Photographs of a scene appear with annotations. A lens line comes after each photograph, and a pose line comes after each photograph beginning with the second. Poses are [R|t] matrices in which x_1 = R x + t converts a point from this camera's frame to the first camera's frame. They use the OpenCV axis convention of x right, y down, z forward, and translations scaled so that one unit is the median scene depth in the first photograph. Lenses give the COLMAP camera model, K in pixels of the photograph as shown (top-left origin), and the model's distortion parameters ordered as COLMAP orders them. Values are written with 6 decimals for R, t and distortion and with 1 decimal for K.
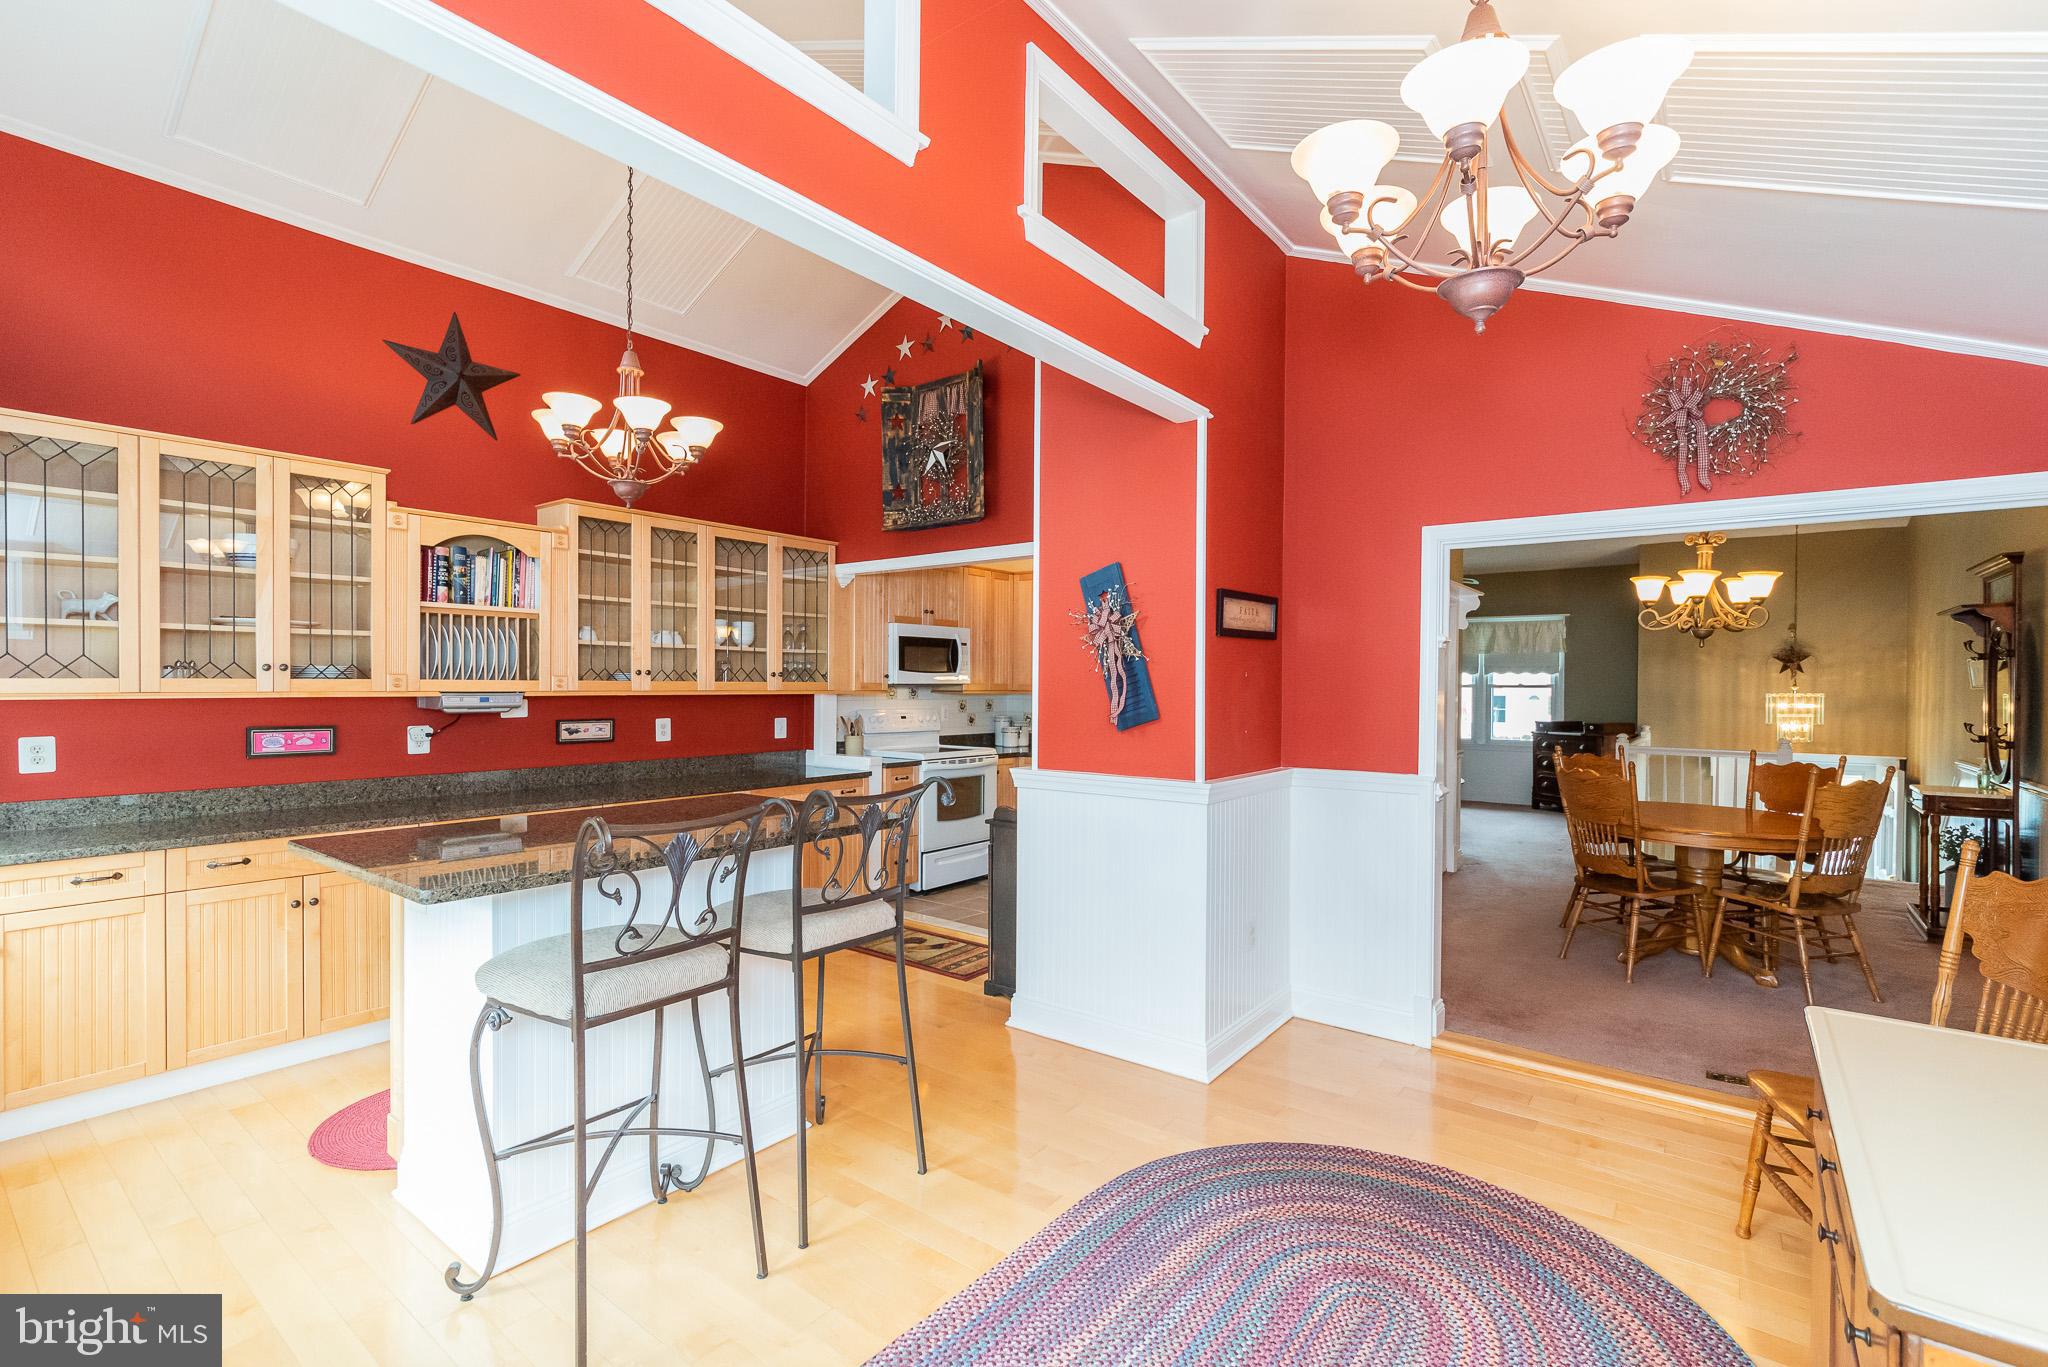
lens RADIAL K [[944.2, 0, 1024.0], [0, 944.2, 683.5], [0, 0, 1]] dist [0.000068, -0.000042]
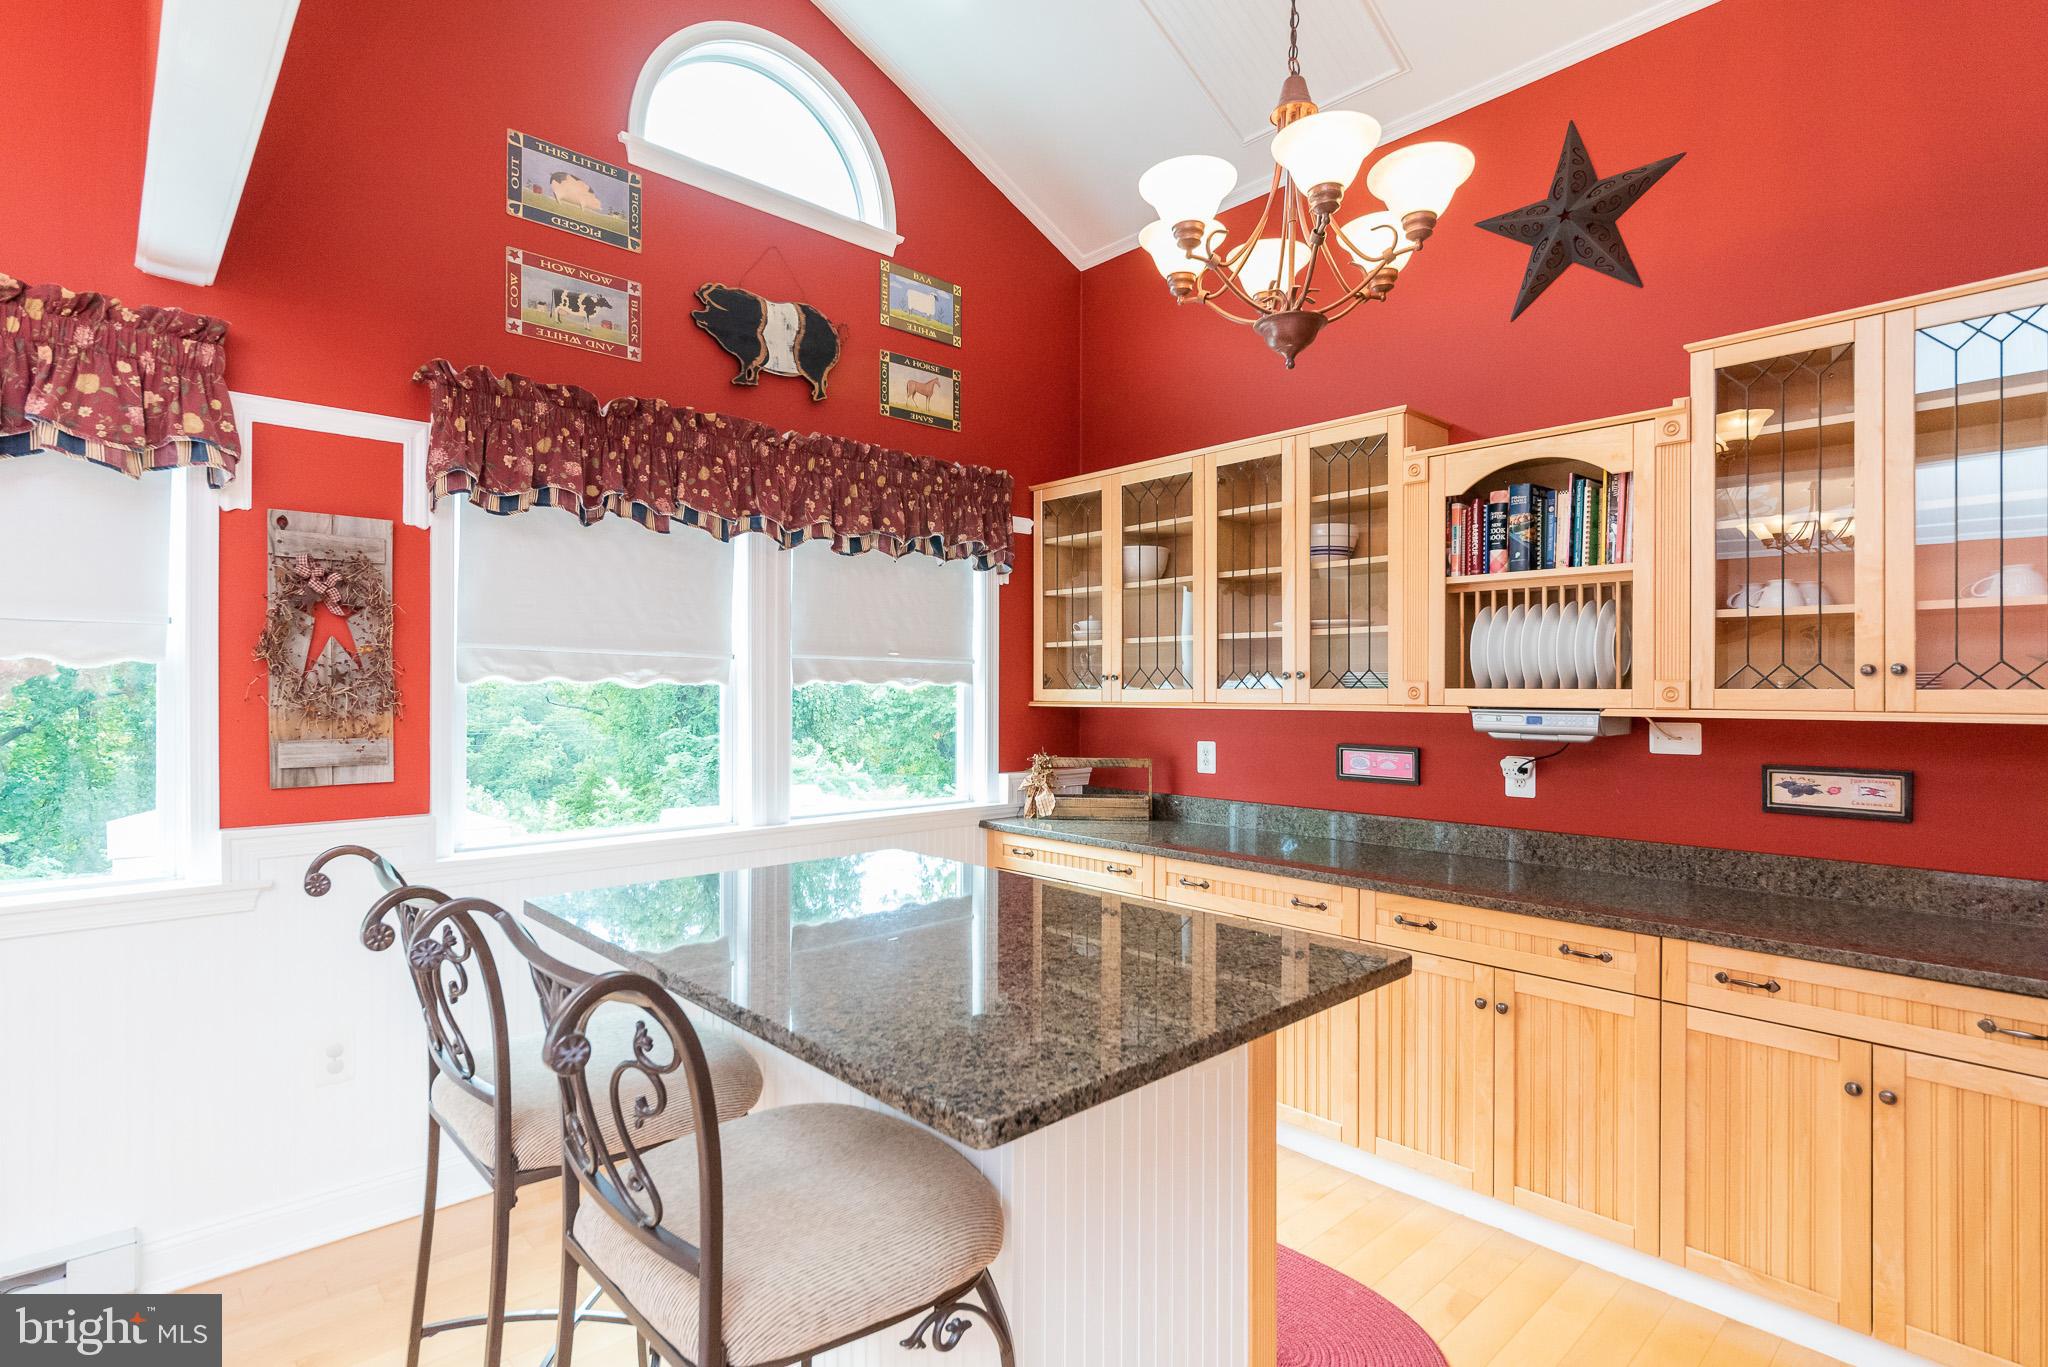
lens RADIAL K [[1009.8, 0, 1022.8], [0, 1009.8, 689.3], [0, 0, 1]] dist [-0.000002, 0.000325]
pose [[-0.166090, -0.008689, -0.986072, 0.098826], [-0.006798, 0.999948, -0.007666, 0.002969], [0.986087, 0.005430, -0.166140, 0.529359]]
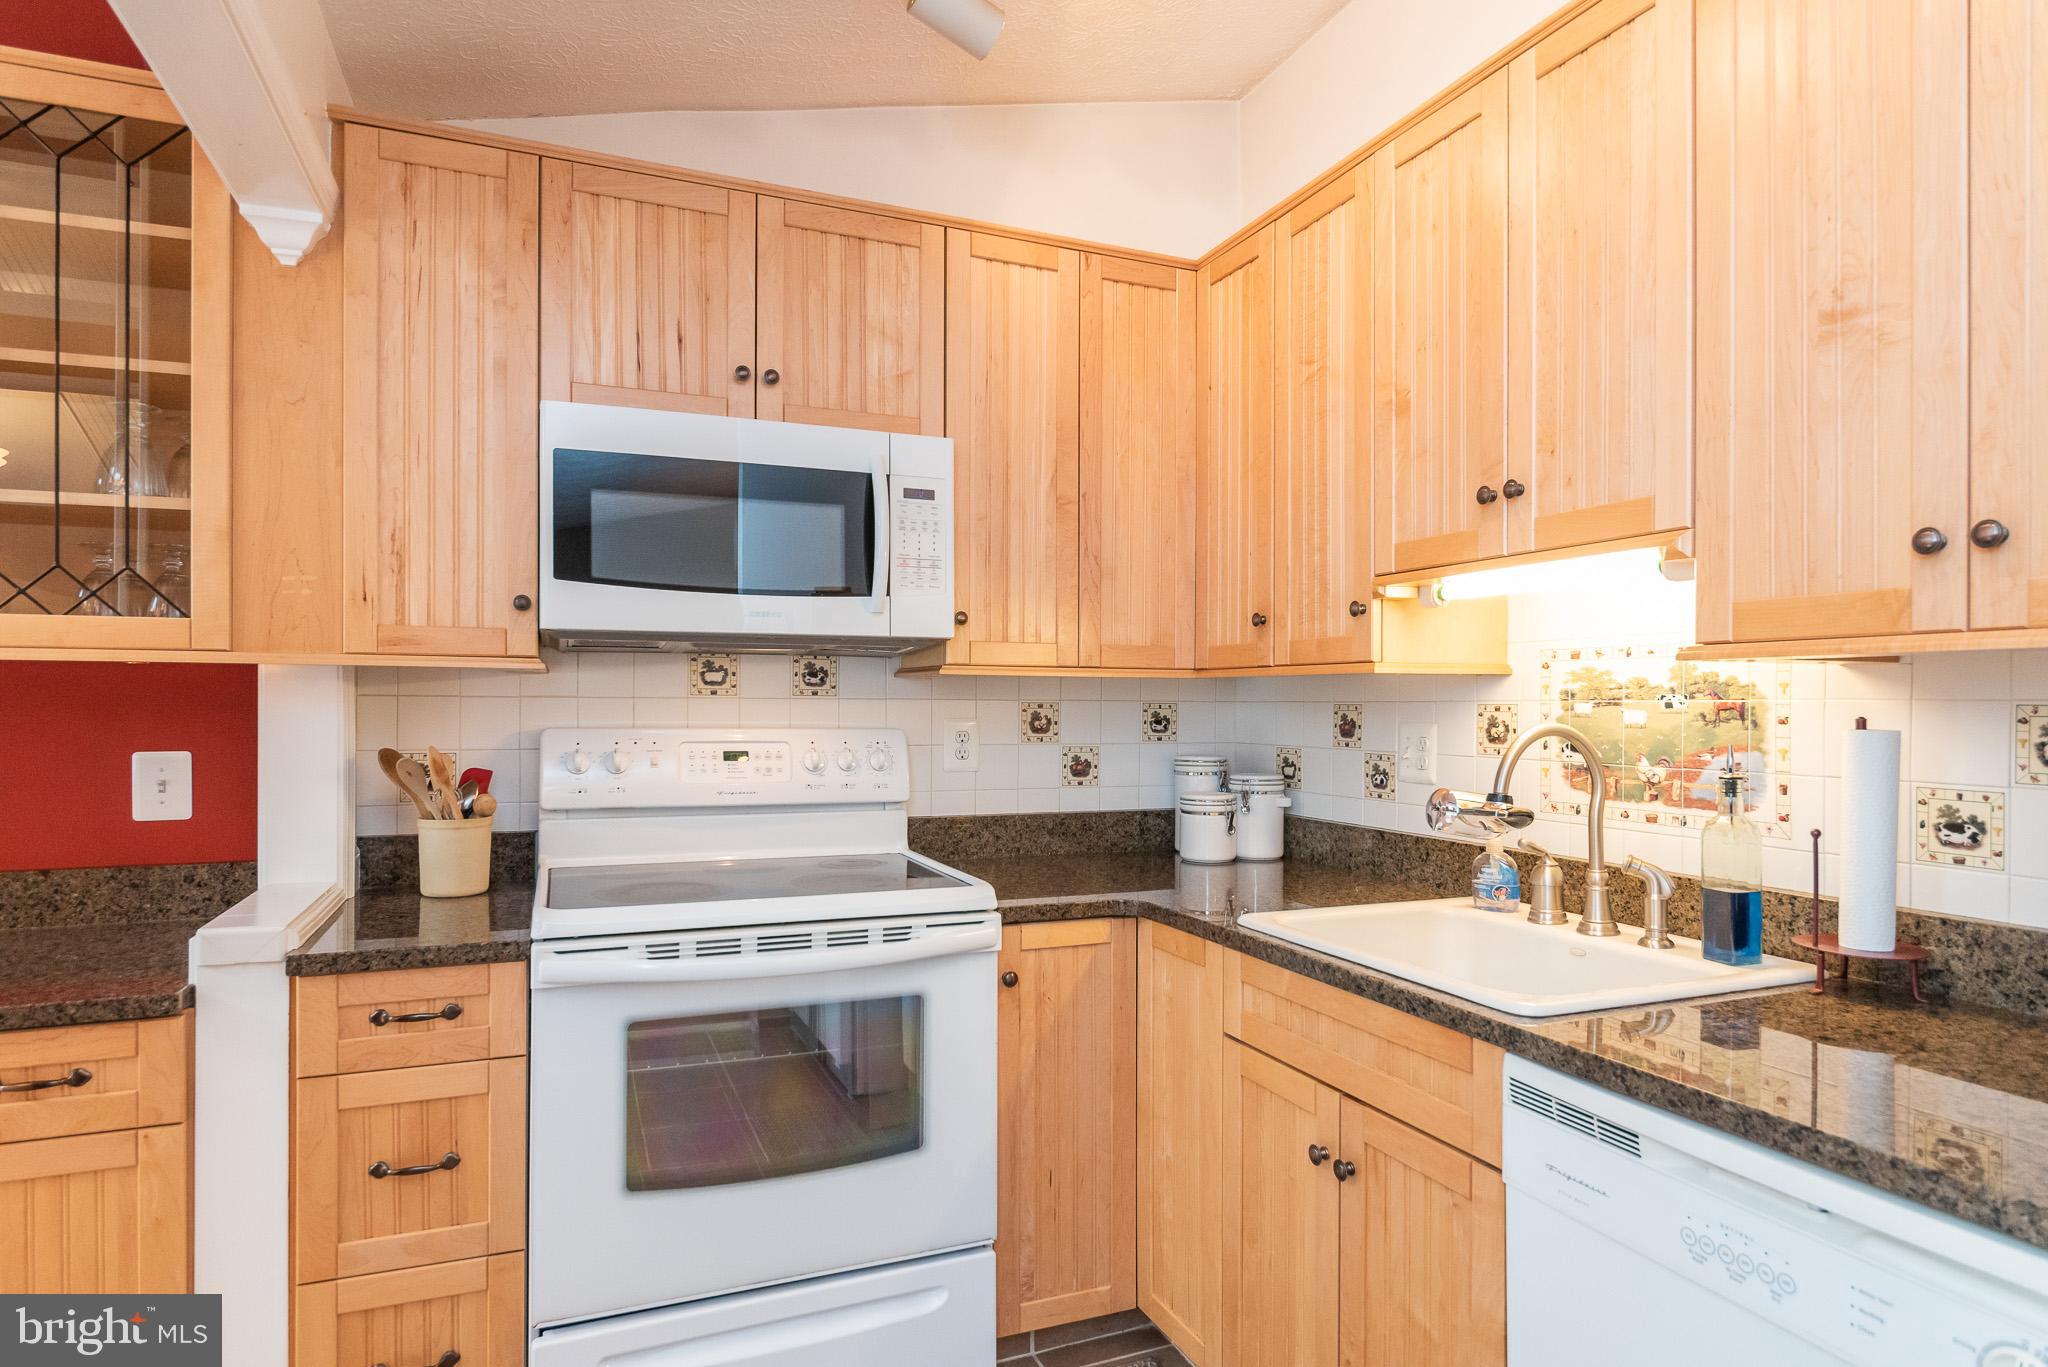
lens RADIAL K [[1097.2, 0, 1024.2], [0, 1097.2, 702.7], [0, 0, 1]] dist [-0.004935, 0.000604]
pose [[0.869925, -0.003624, -0.493171, 0.131590], [0.001175, 0.999985, -0.005274, 0.022833], [0.493183, 0.004009, 0.869916, 0.810782]]
